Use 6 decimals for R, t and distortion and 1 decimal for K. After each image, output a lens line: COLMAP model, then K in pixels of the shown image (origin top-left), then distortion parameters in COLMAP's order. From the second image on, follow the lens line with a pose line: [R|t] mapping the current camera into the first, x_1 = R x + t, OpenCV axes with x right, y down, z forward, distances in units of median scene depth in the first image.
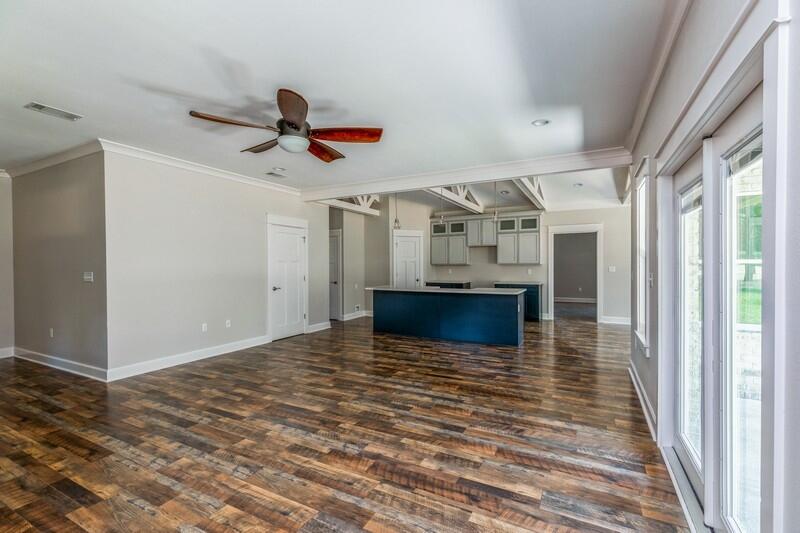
lens RADIAL K [[361.2, 0, 398.9], [0, 361.2, 269.2], [0, 0, 1]] dist [0.004878, -0.000296]
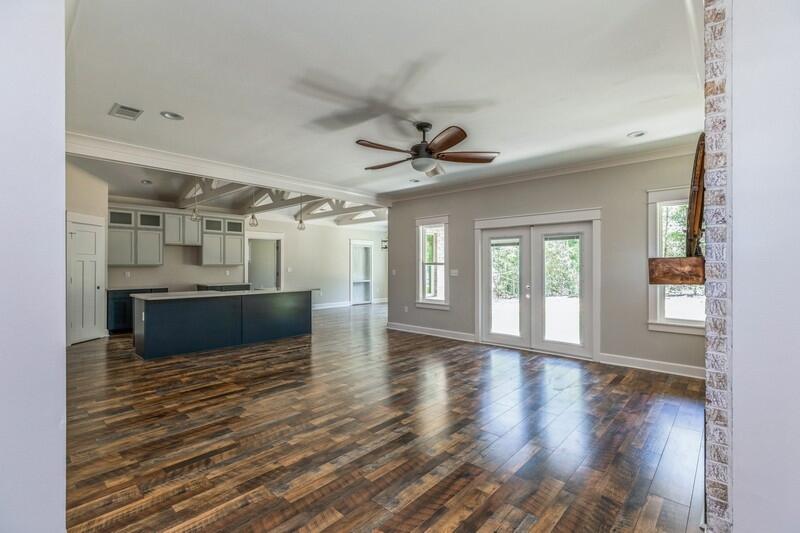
lens RADIAL K [[361.2, 0, 395.3], [0, 361.2, 265.3], [0, 0, 1]] dist [0.004878, -0.000296]
pose [[0.258451, 0.006818, 0.966000, -0.525106], [0.009356, 0.999911, -0.009560, -0.000341], [-0.965979, 0.011509, 0.258364, 0.279258]]
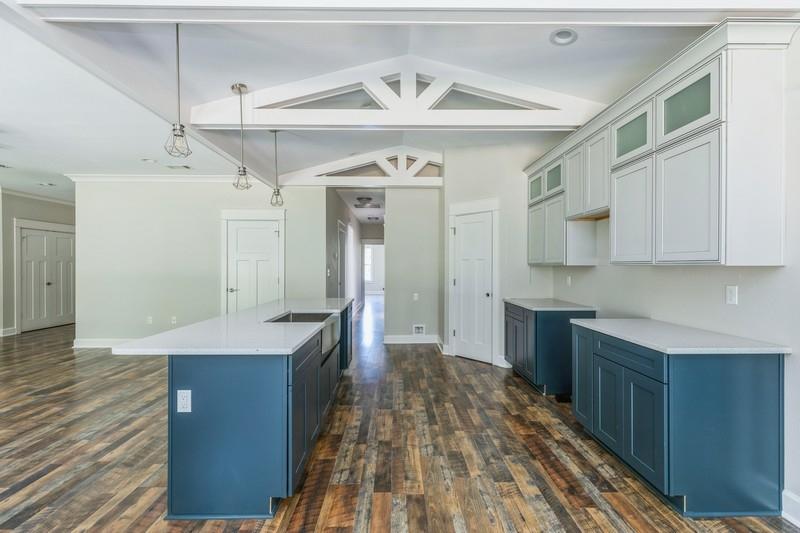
lens RADIAL K [[361.2, 0, 394.8], [0, 361.2, 261.5], [0, 0, 1]] dist [0.004878, -0.000296]
pose [[0.463999, -0.001339, -0.885835, 0.485558], [-0.015065, 0.999842, -0.009402, -0.011823], [0.885707, 0.017708, 0.463906, 0.698141]]
